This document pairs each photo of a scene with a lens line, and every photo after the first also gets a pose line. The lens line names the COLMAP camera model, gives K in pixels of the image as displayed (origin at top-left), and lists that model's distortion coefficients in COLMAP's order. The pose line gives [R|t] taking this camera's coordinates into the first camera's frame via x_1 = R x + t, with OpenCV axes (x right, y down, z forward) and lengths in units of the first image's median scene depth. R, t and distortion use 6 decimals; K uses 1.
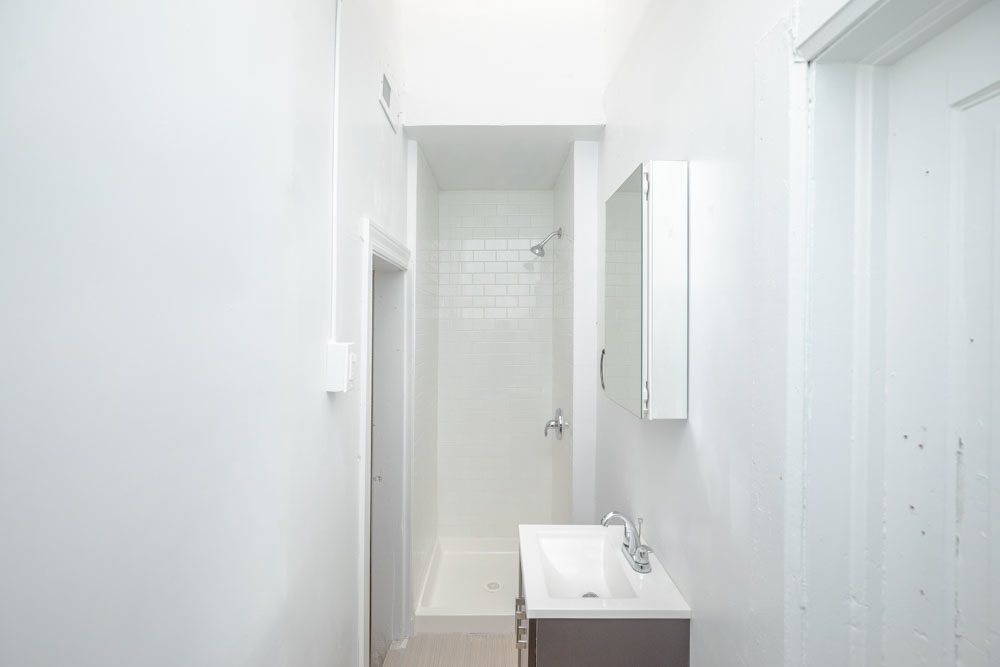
lens RADIAL K [[456.8, 0, 496.2], [0, 456.8, 328.3], [0, 0, 1]] dist [-0.023745, 0.006103]
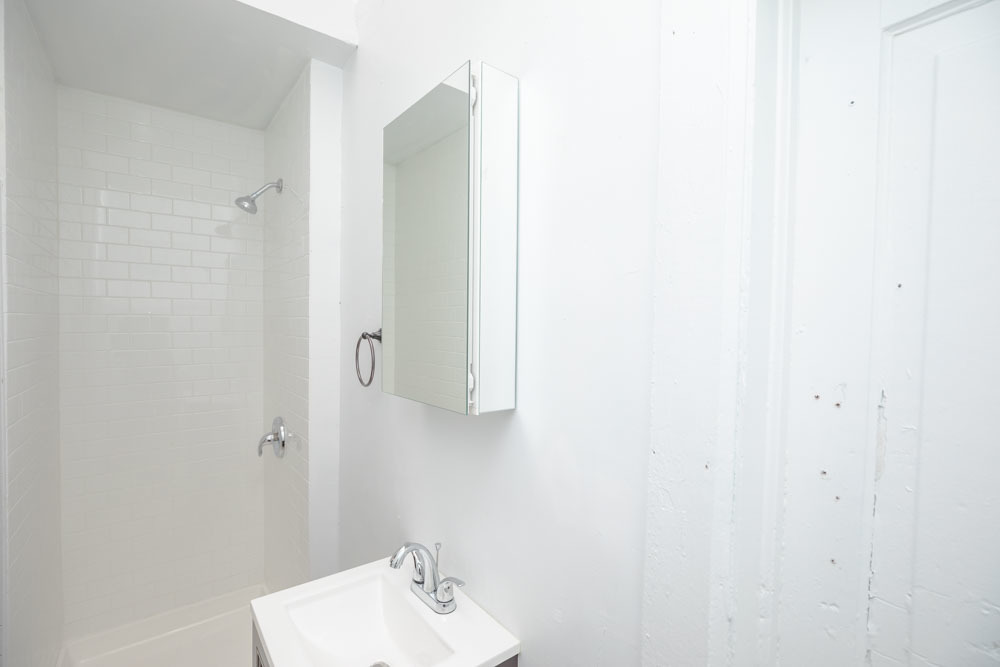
lens RADIAL K [[456.8, 0, 508.5], [0, 456.8, 338.4], [0, 0, 1]] dist [-0.023745, 0.006103]
pose [[0.780479, -0.016250, 0.624970, -0.131531], [0.000420, 0.999676, 0.025468, 0.088827], [-0.625181, -0.019615, 0.780233, 0.606812]]
